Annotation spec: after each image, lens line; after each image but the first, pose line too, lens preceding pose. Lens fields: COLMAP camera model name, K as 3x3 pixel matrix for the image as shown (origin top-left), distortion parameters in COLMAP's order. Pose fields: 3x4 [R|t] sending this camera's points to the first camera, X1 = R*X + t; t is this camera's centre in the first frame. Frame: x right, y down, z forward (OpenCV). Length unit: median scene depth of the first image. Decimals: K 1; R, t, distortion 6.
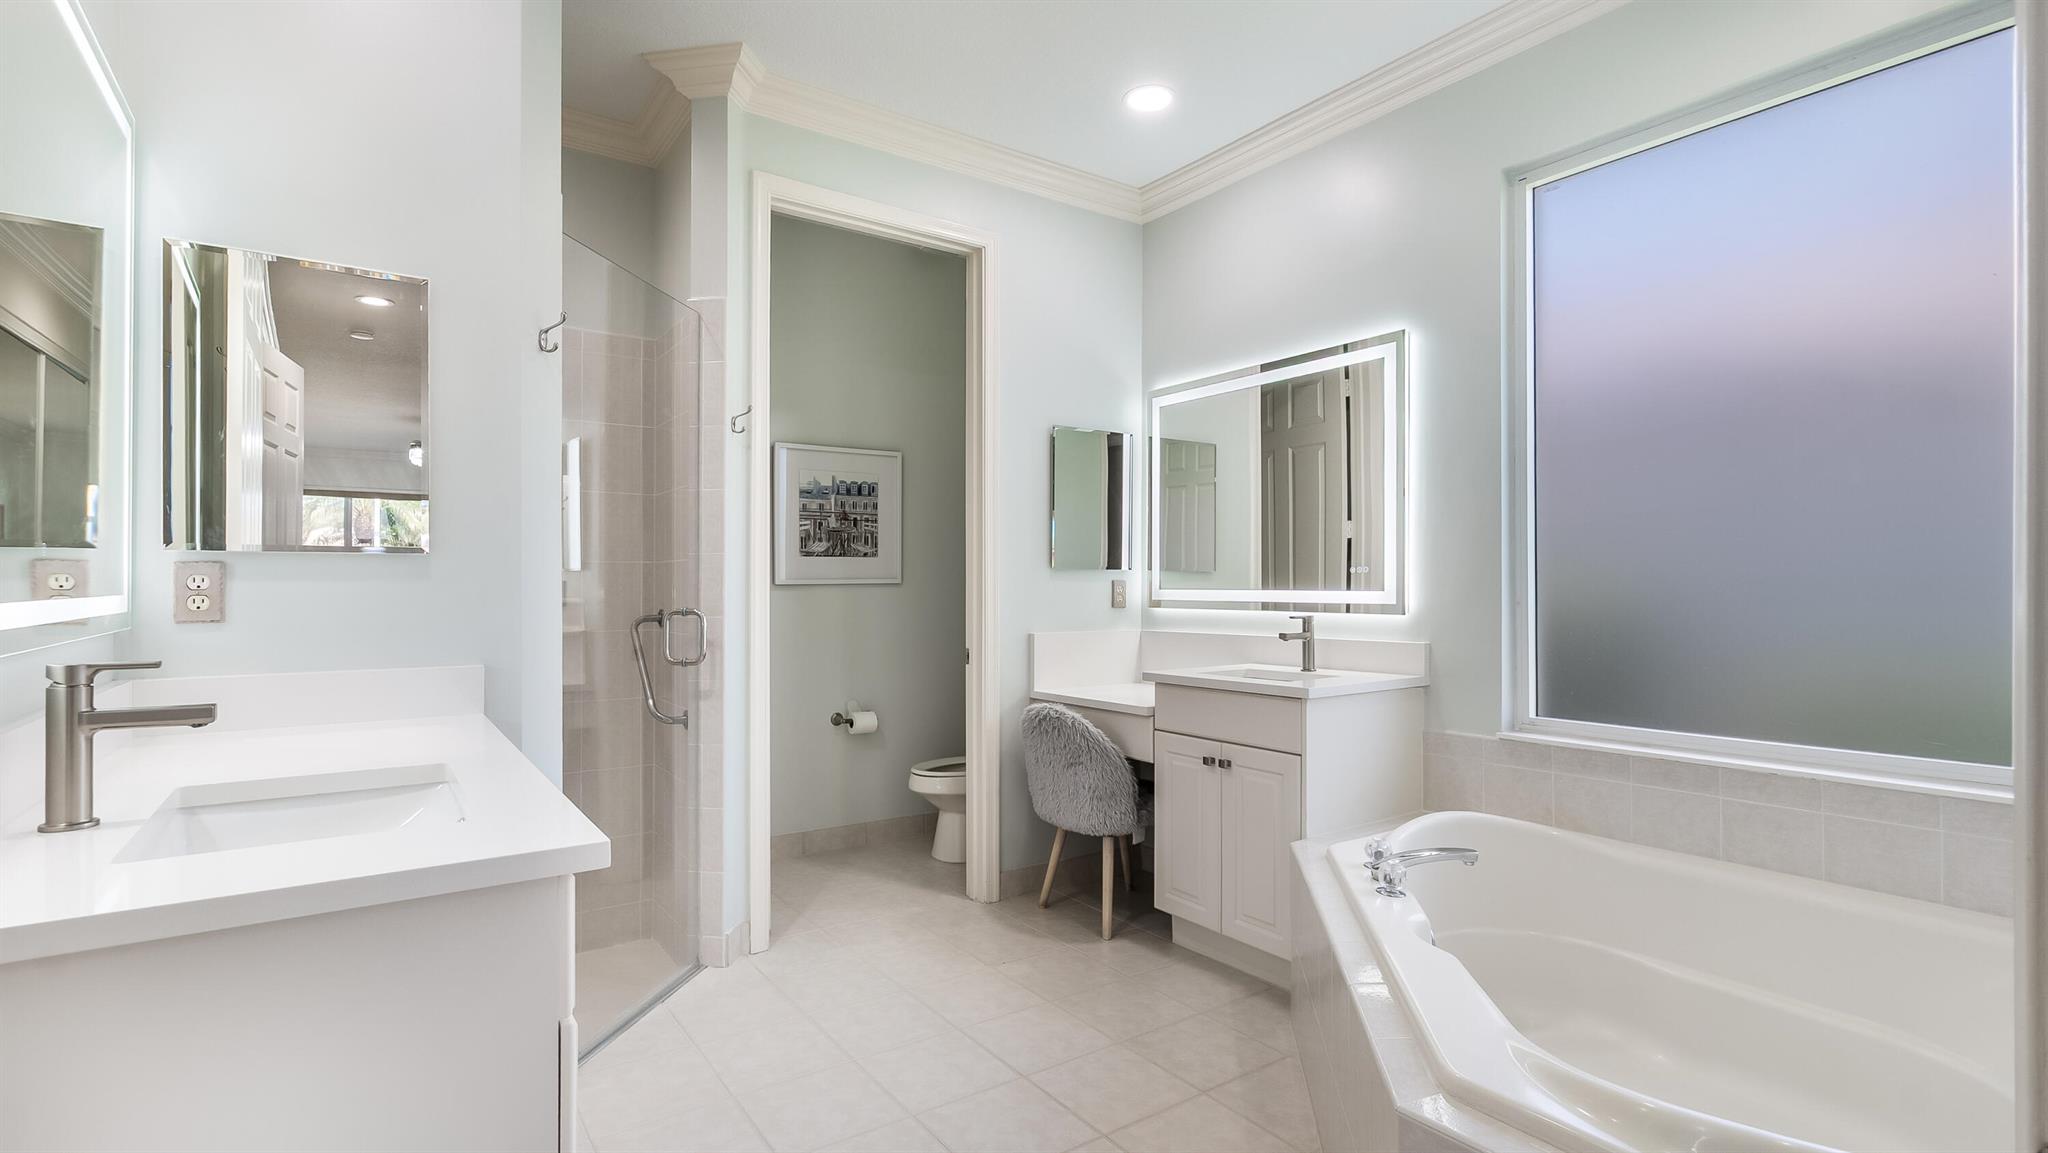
lens RADIAL K [[949.3, 0, 1024.6], [0, 949.3, 572.5], [0, 0, 1]] dist [-0.005081, -0.000123]
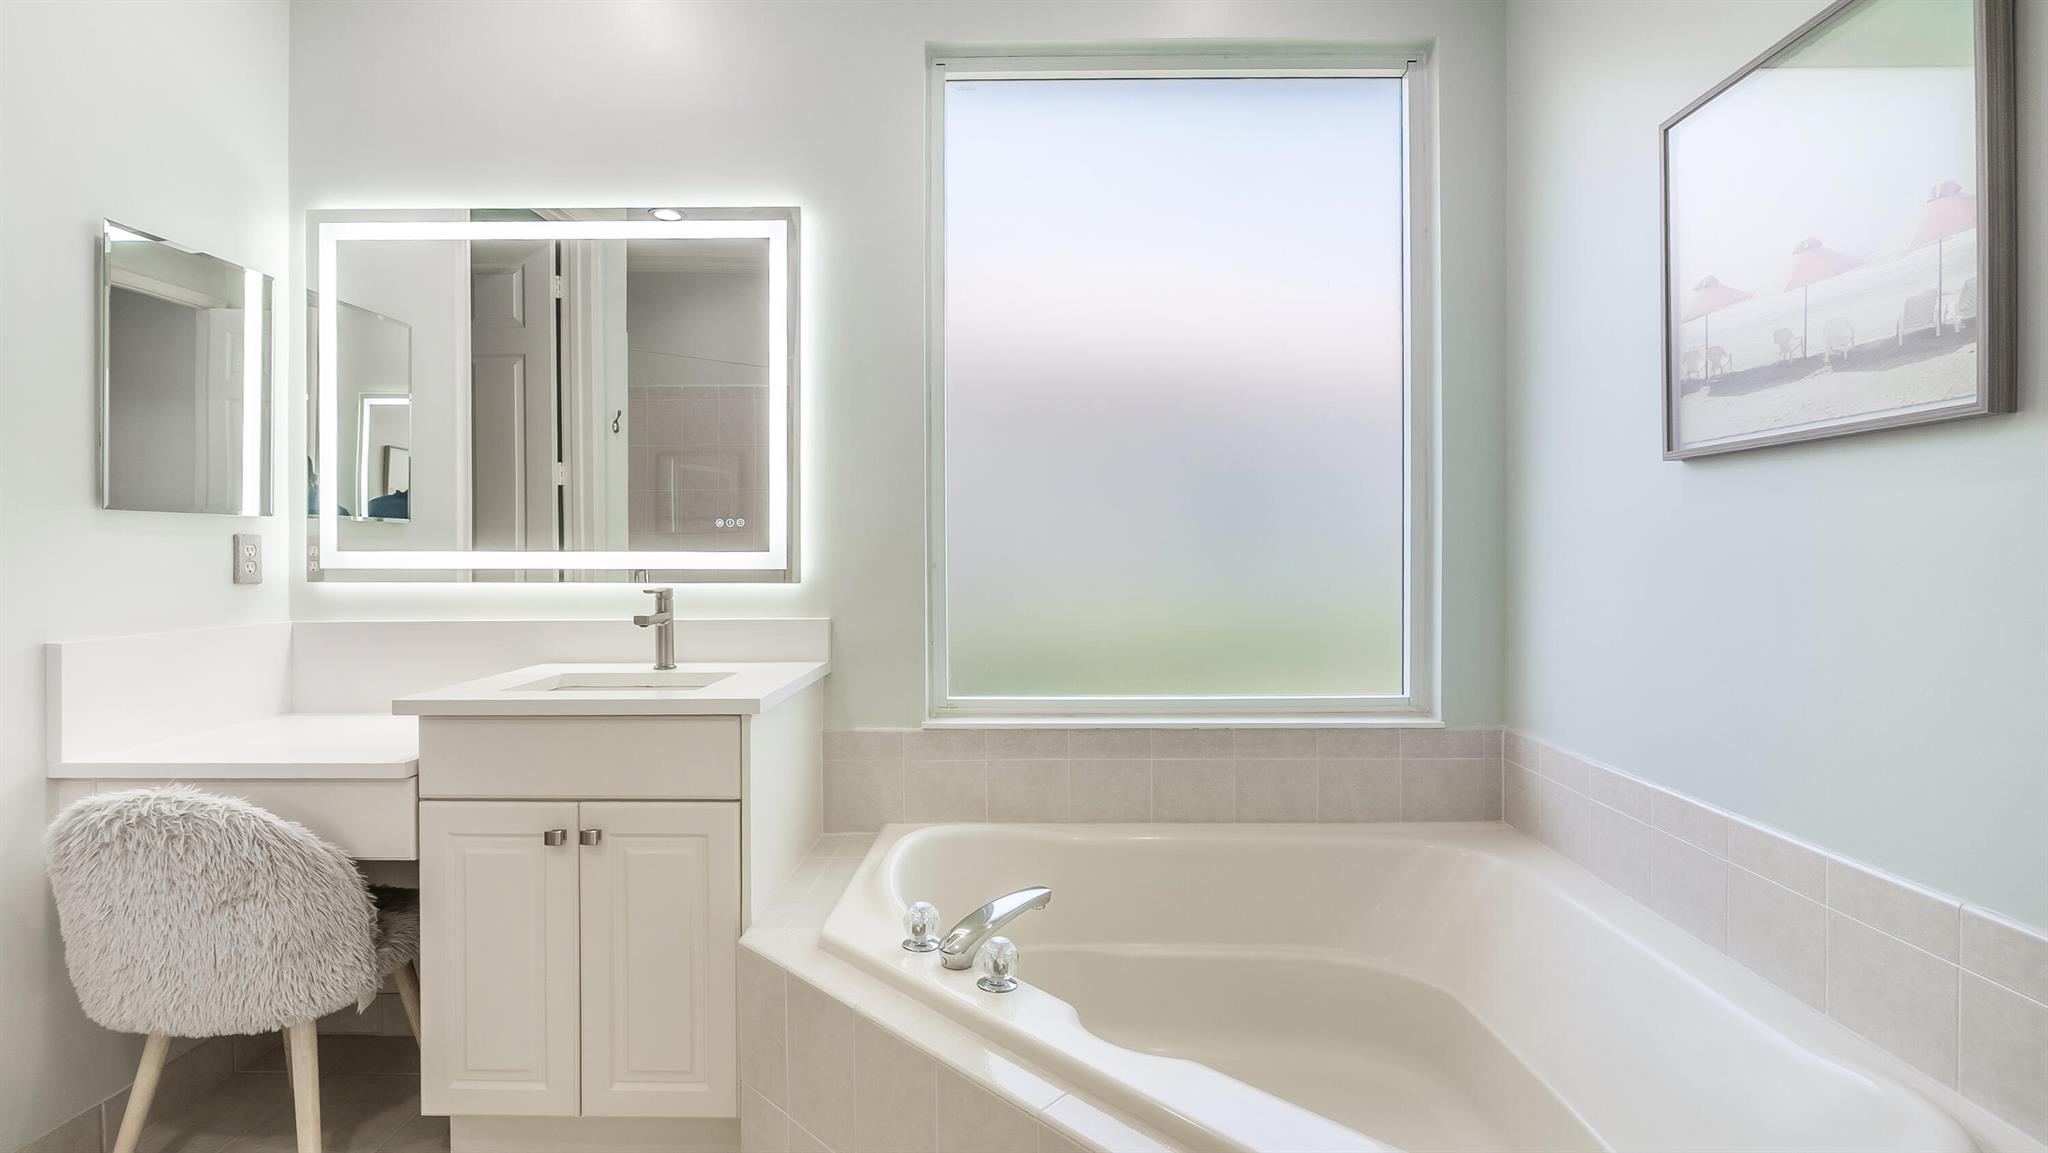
lens RADIAL K [[978.3, 0, 1027.5], [0, 978.3, 545.8], [0, 0, 1]] dist [-0.003688, 0.000640]
pose [[0.586670, 0.001826, 0.809824, -0.118405], [-0.010740, 0.999927, 0.005527, 0.008122], [-0.809755, -0.011940, 0.586647, 0.367470]]
